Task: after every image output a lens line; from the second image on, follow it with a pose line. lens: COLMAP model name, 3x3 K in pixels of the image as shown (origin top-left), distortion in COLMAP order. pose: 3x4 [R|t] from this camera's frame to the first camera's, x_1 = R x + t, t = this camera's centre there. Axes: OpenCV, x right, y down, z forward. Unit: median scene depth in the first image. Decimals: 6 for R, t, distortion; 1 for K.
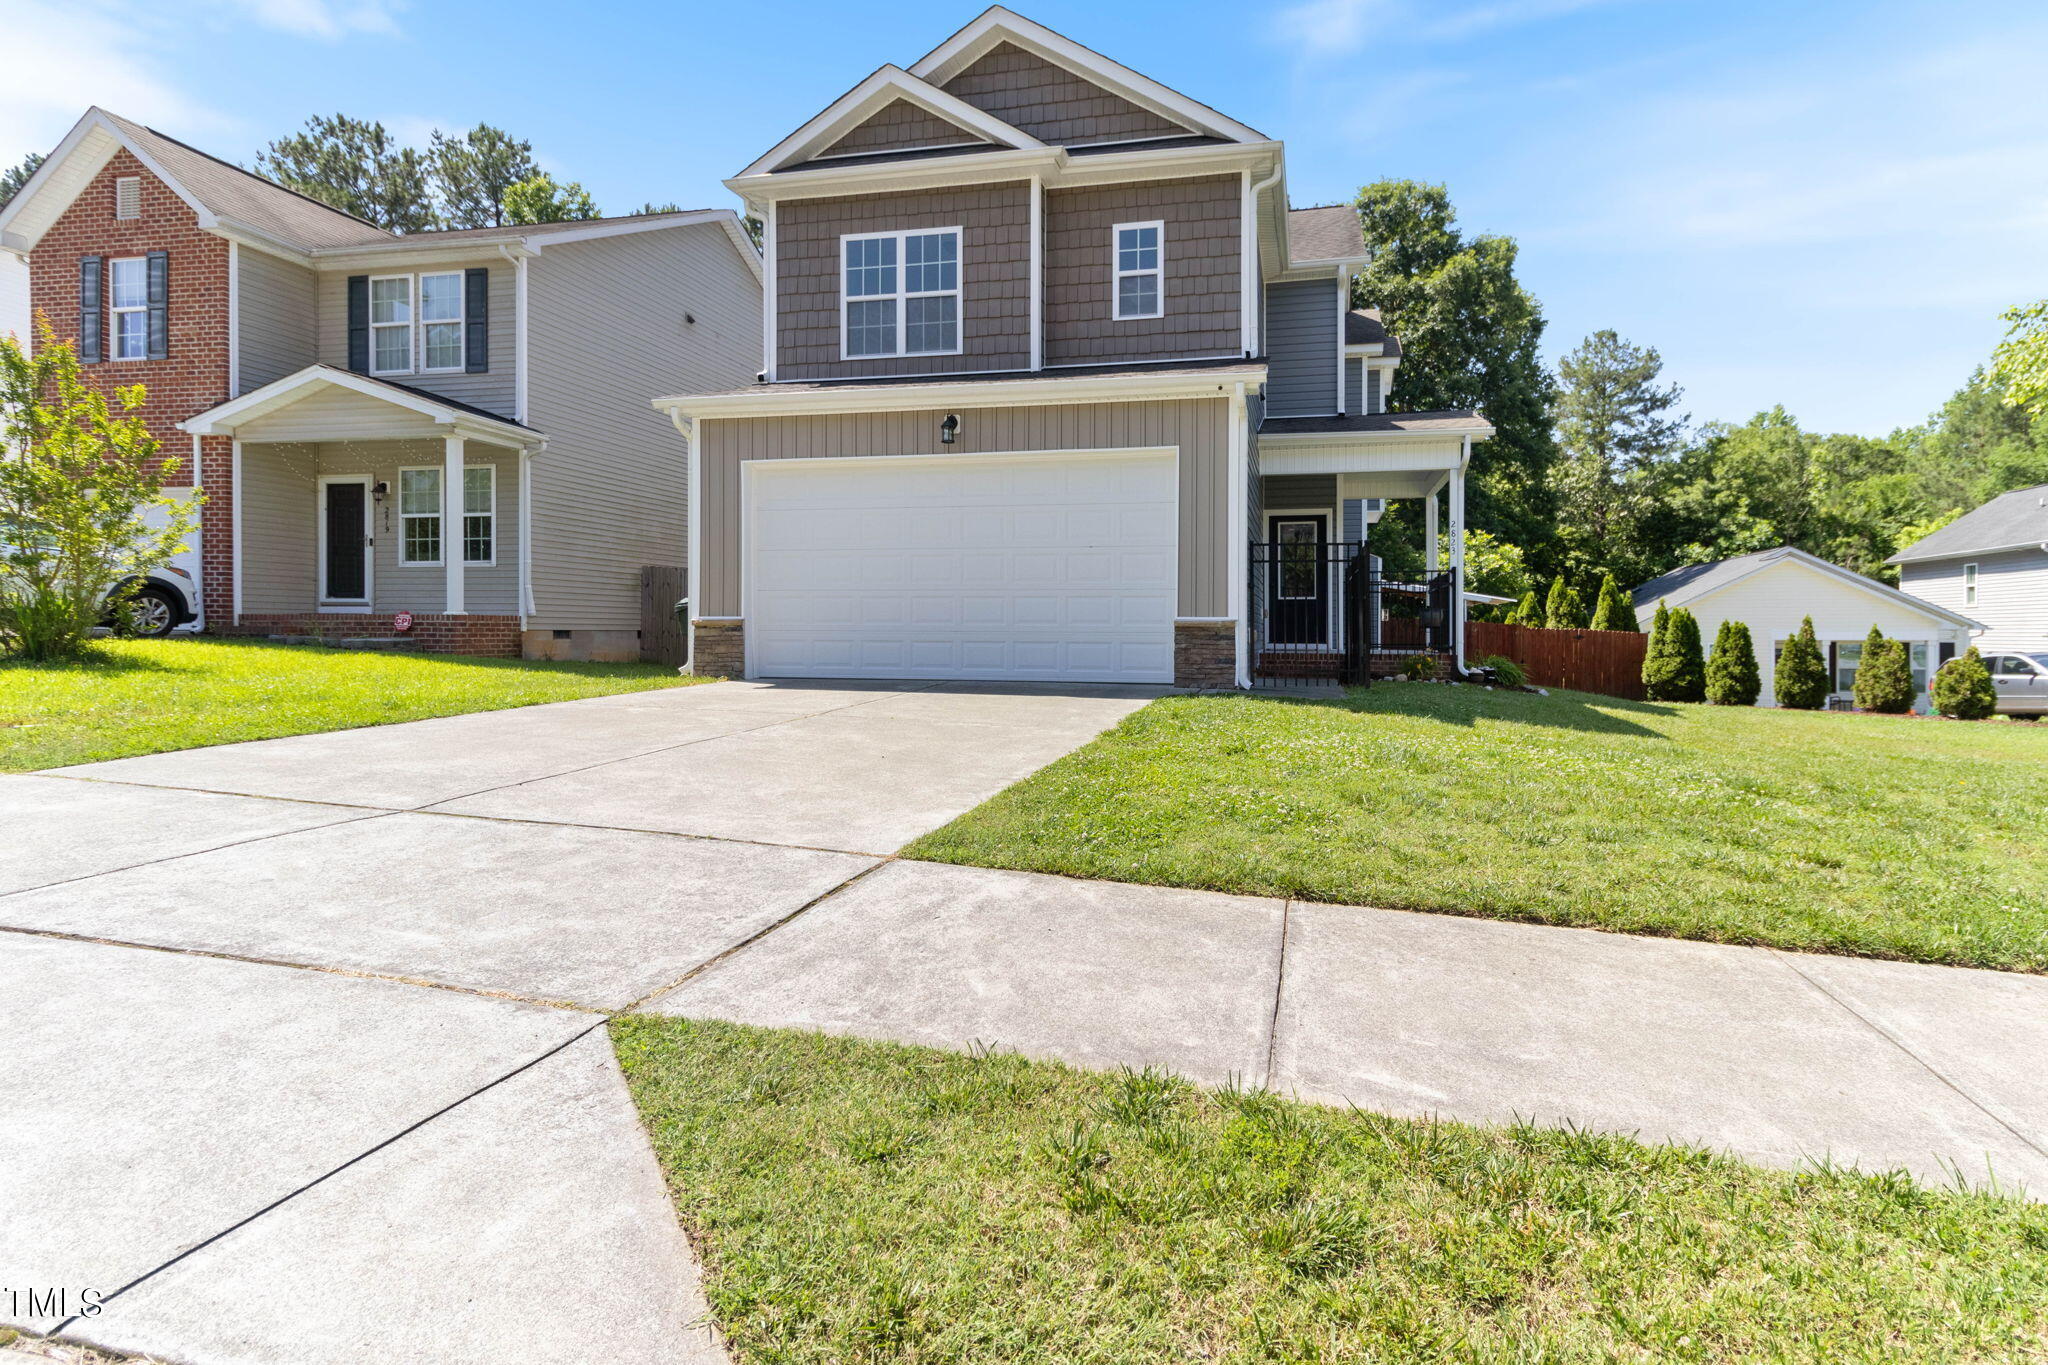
lens RADIAL K [[980.8, 0, 1028.3], [0, 980.8, 652.6], [0, 0, 1]] dist [0.019690, 0.001686]
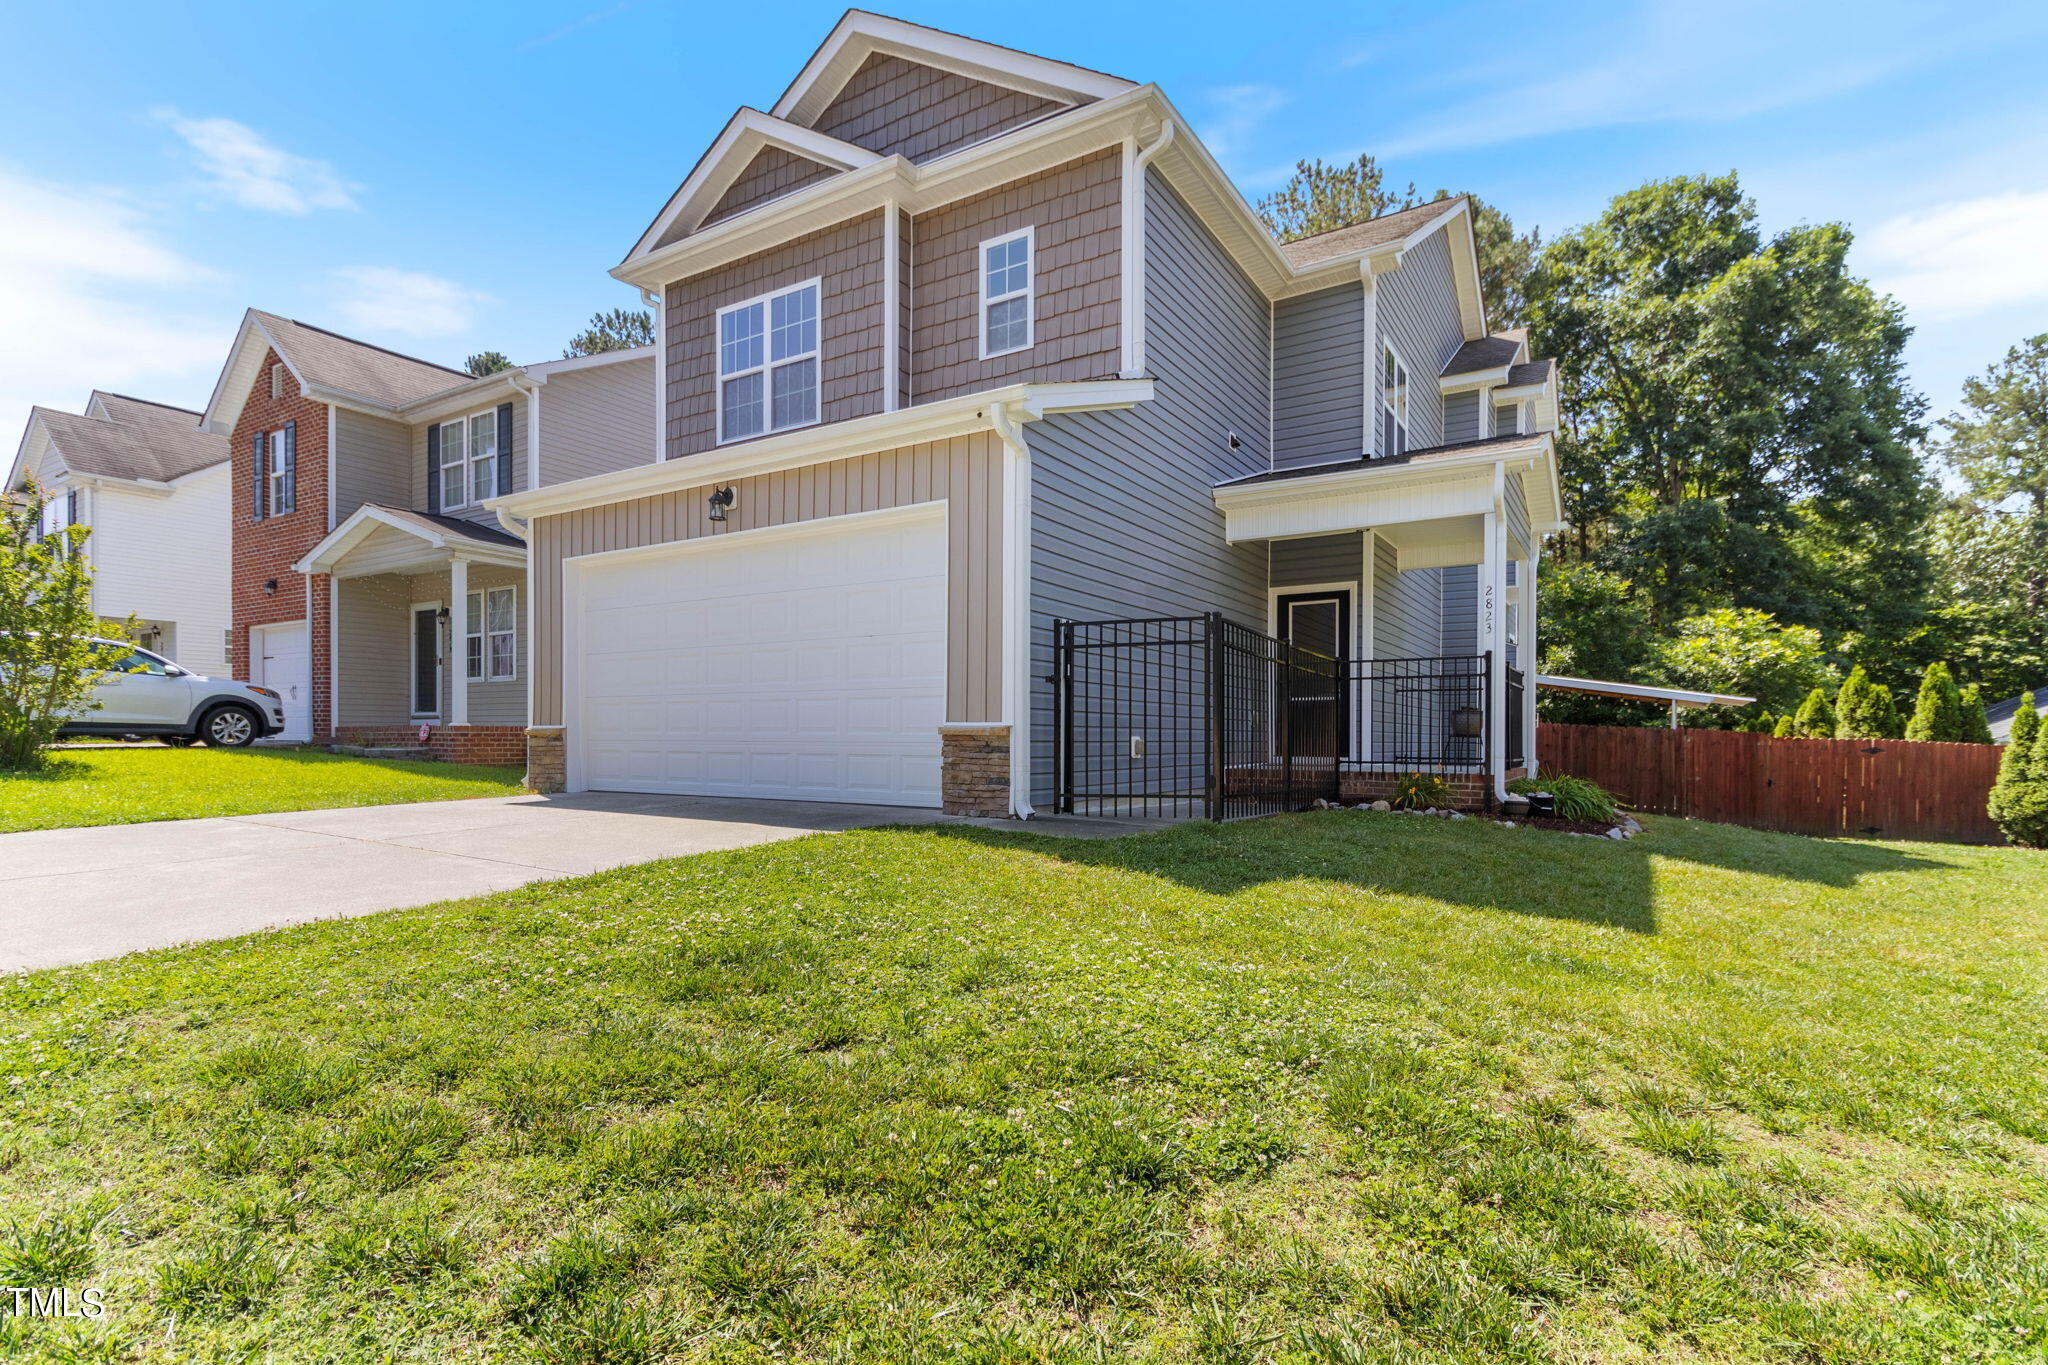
lens RADIAL K [[928.5, 0, 1022.7], [0, 928.5, 760.0], [0, 0, 1]] dist [0.017682, -0.000085]
pose [[0.941607, 0.006788, -0.336647, 0.322224], [-0.007821, 0.999968, -0.001712, -0.004508], [0.336624, 0.004244, 0.941629, 0.240444]]
